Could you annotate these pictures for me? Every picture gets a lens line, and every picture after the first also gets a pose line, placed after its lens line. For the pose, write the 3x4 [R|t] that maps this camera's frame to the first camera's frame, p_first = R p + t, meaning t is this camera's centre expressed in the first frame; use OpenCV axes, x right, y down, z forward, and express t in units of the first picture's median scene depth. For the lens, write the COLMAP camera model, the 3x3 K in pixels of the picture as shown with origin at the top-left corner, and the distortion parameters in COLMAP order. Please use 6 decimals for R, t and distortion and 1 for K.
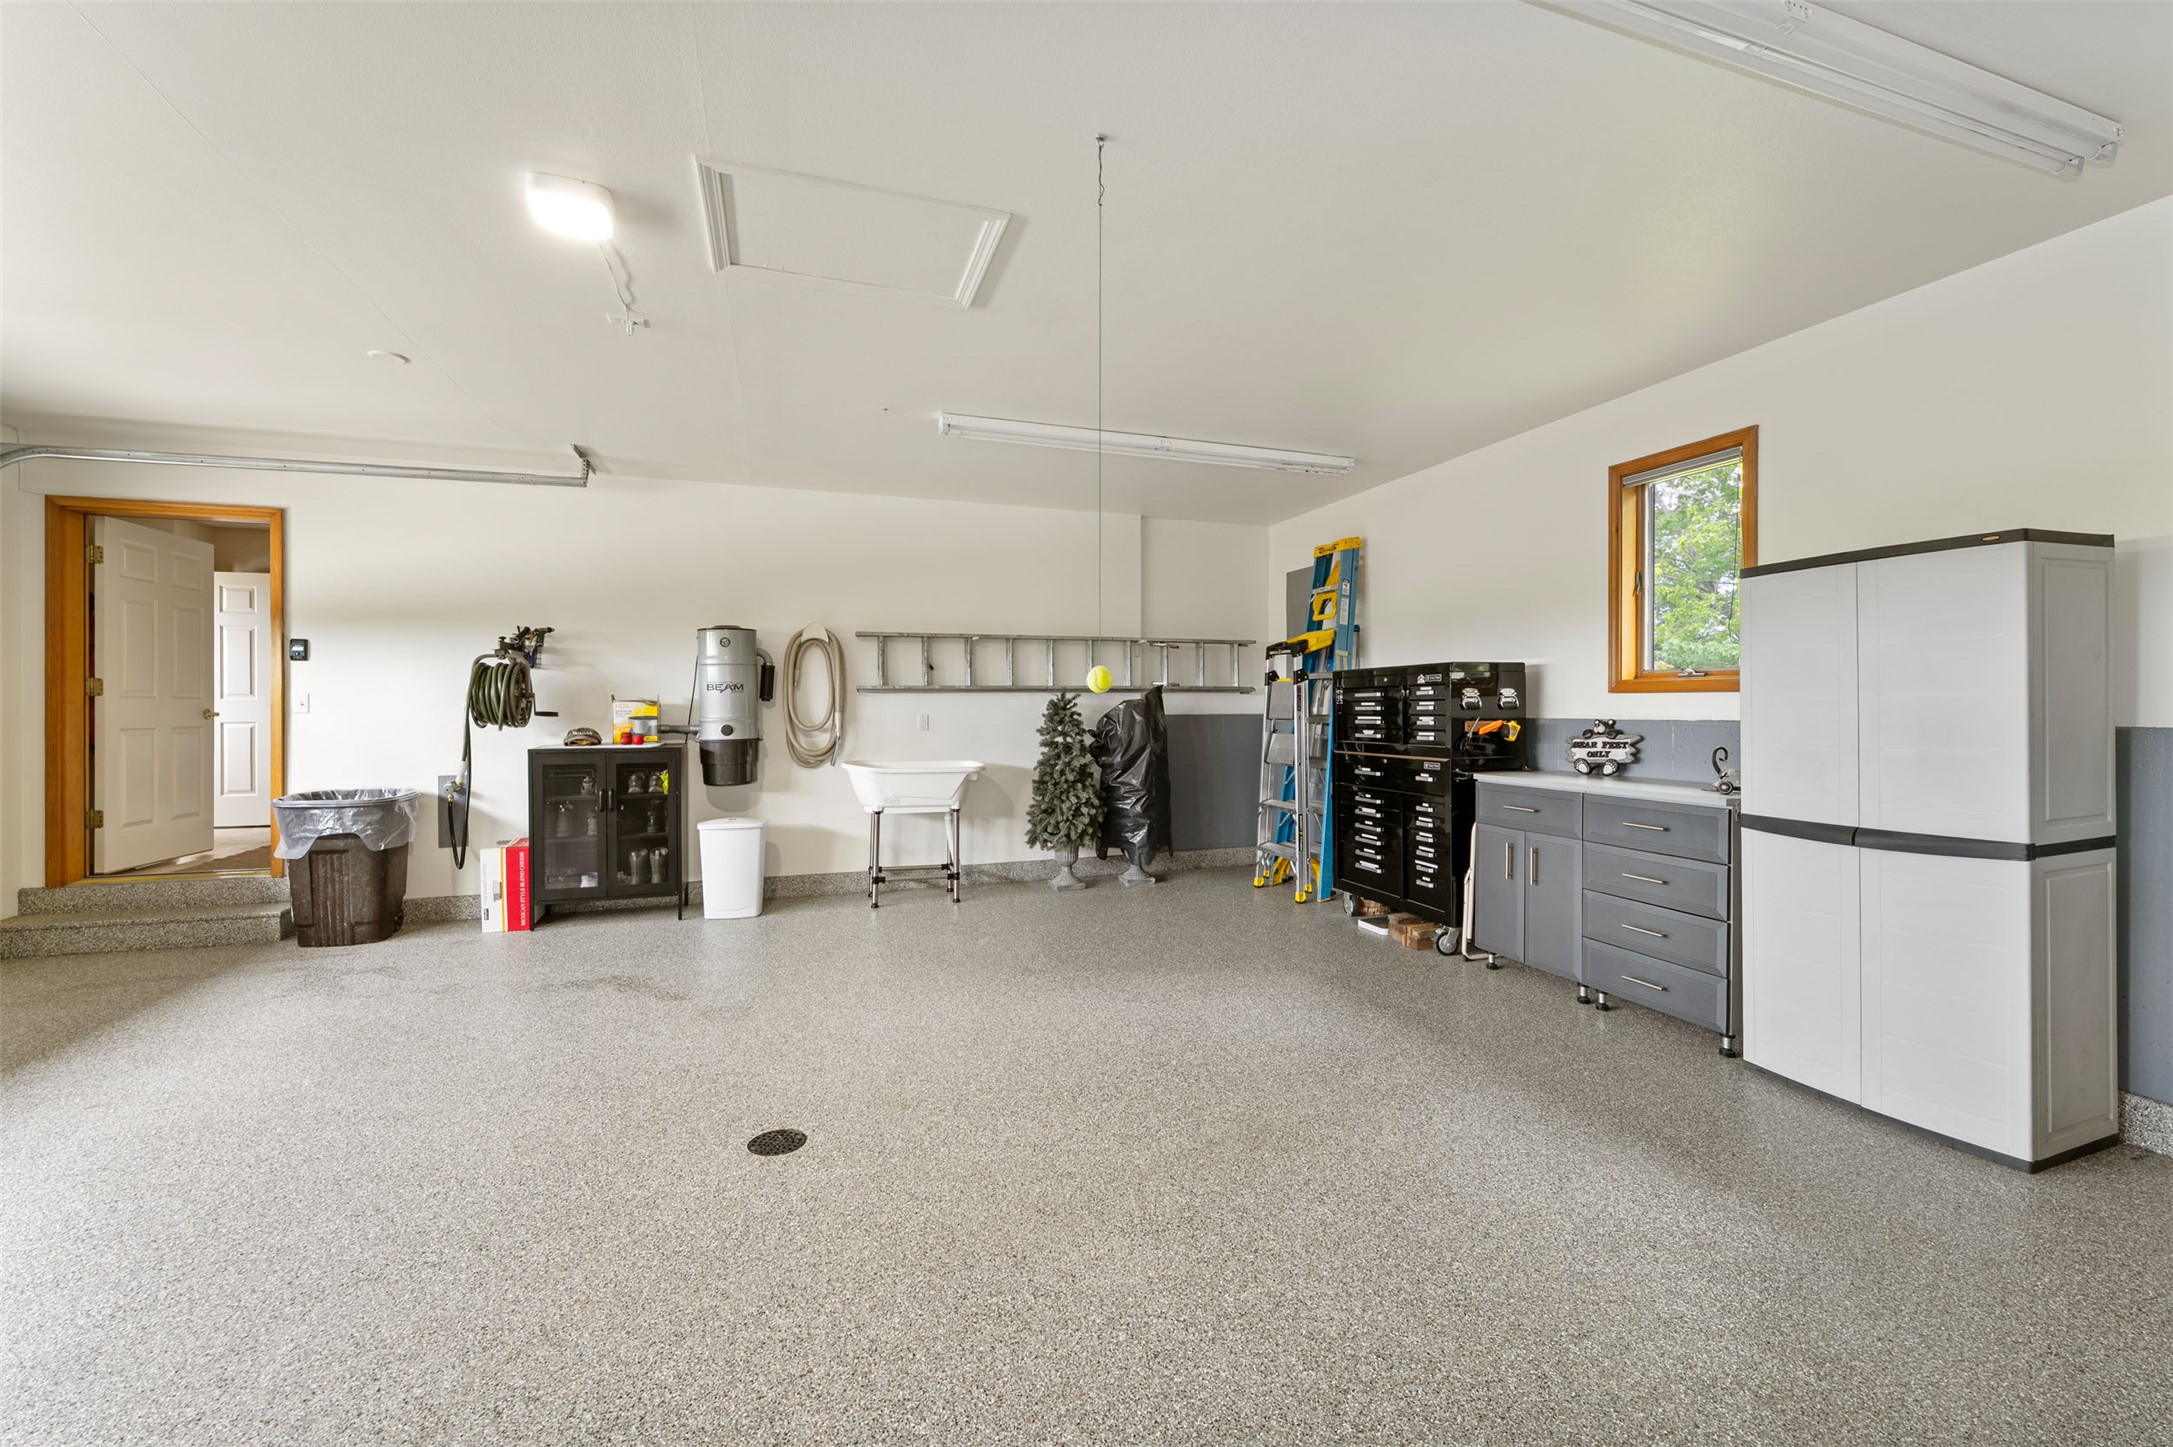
lens RADIAL K [[900.9, 0, 1101.3], [0, 900.9, 715.9], [0, 0, 1]] dist [-0.000256, -0.000472]
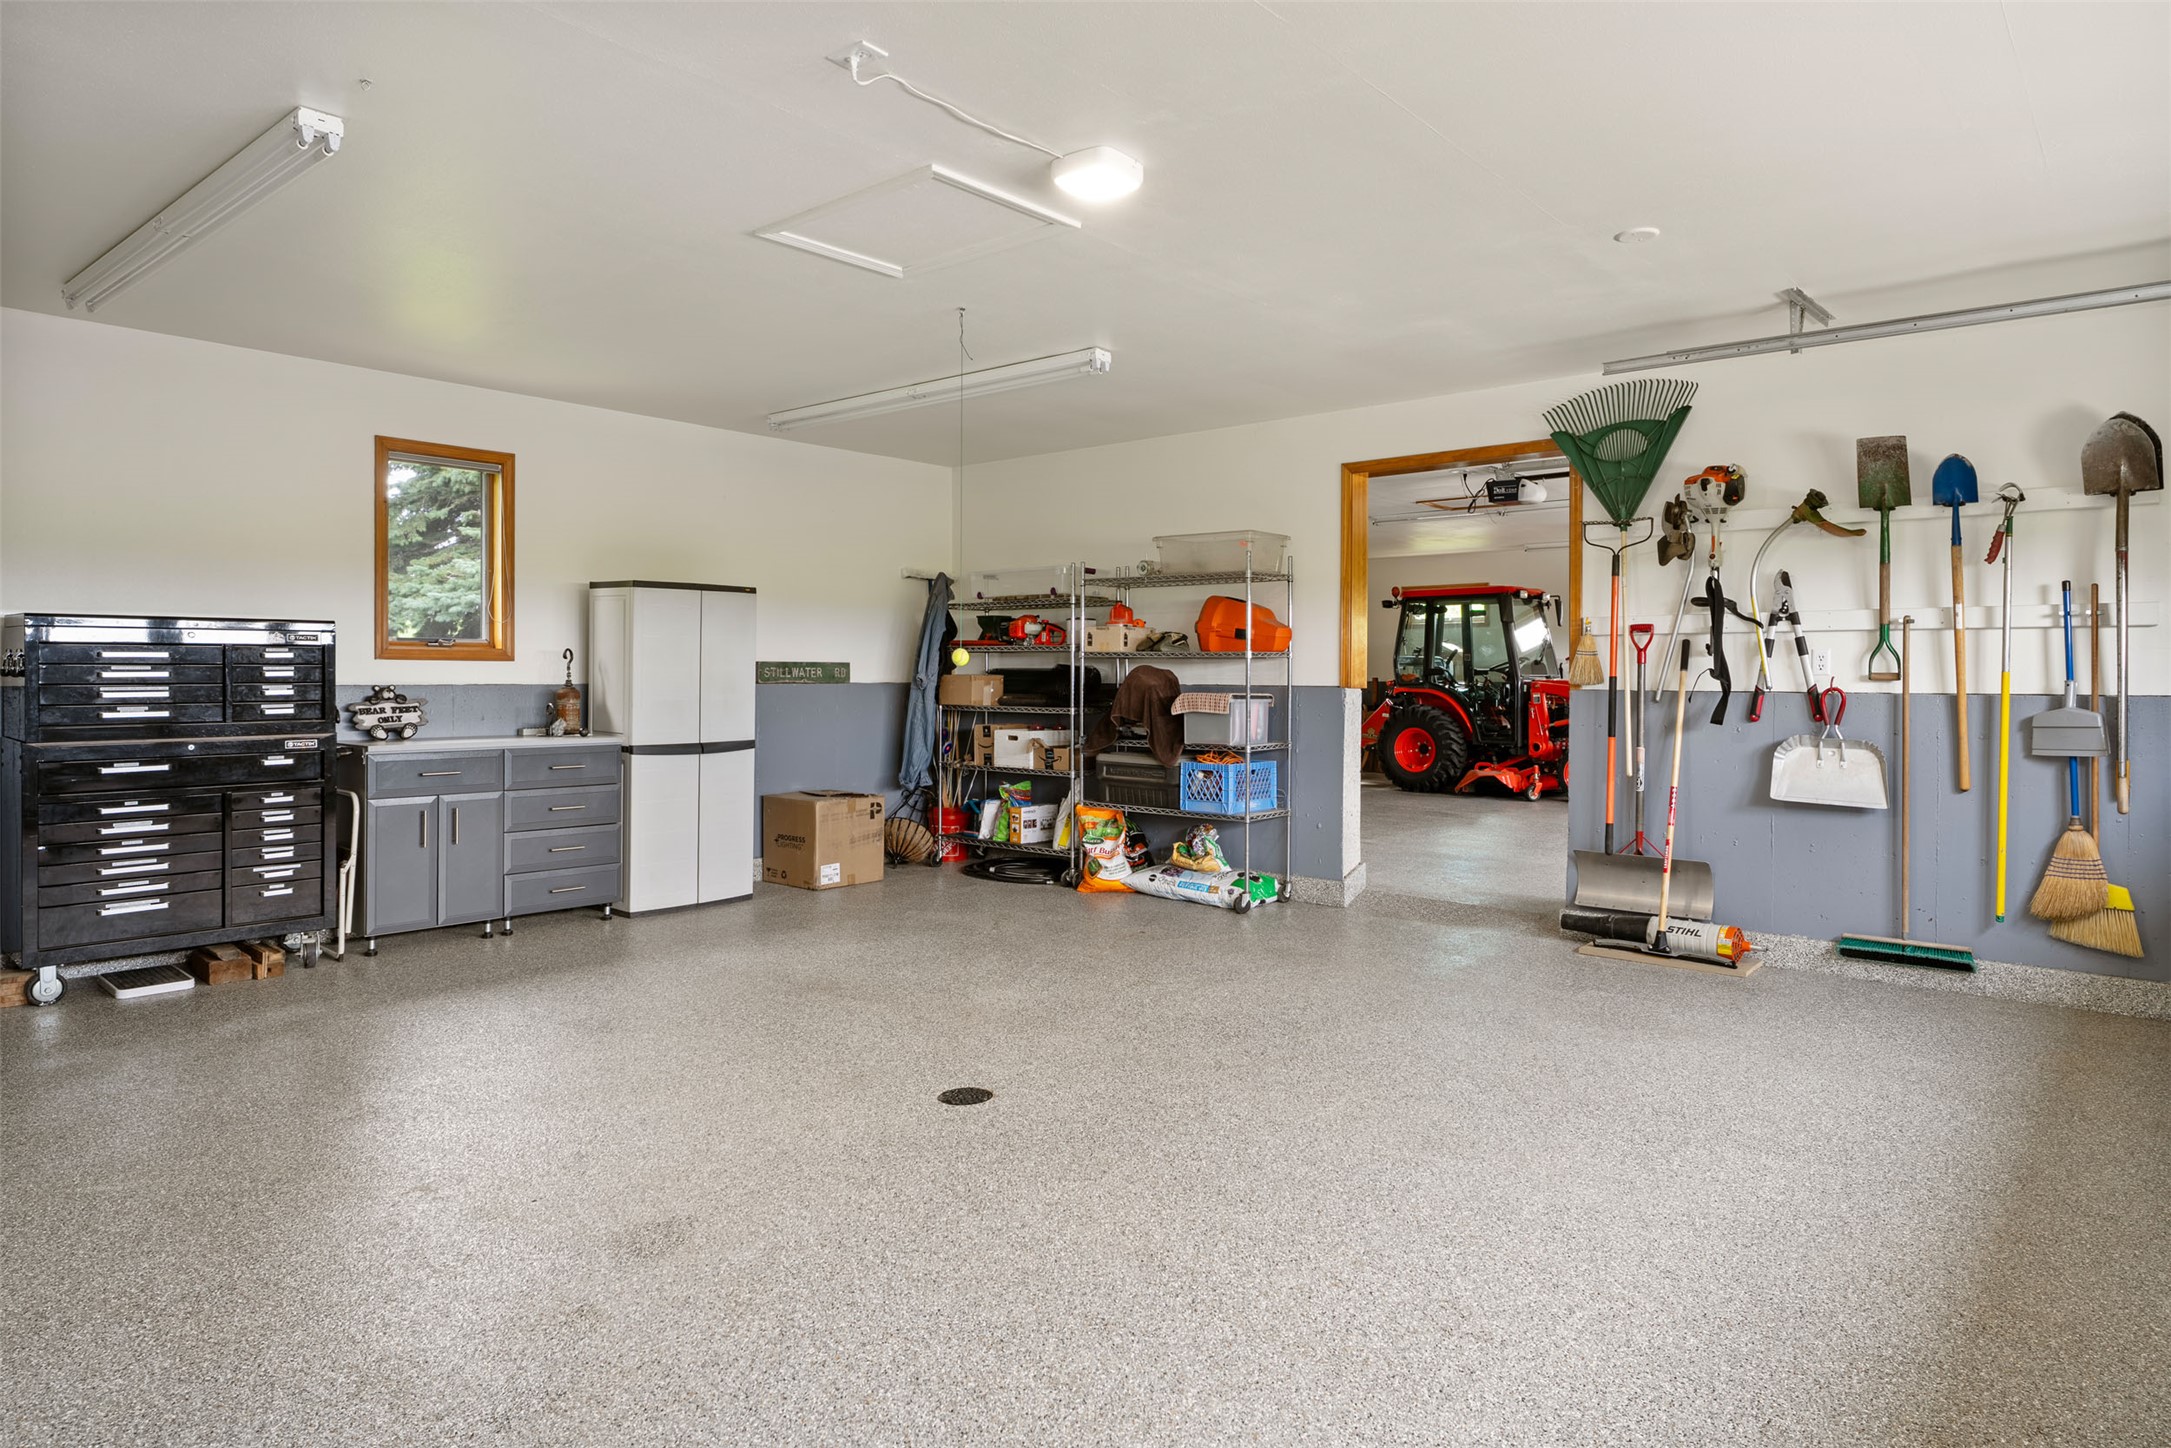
lens RADIAL K [[1289.4, 0, 1088.0], [0, 1289.4, 707.6], [0, 0, 1]] dist [0.000840, -0.000169]
pose [[-0.505578, -0.024425, 0.862435, -1.104614], [0.007079, 0.999448, 0.032455, -0.012741], [-0.862752, 0.022514, -0.505126, 1.053020]]
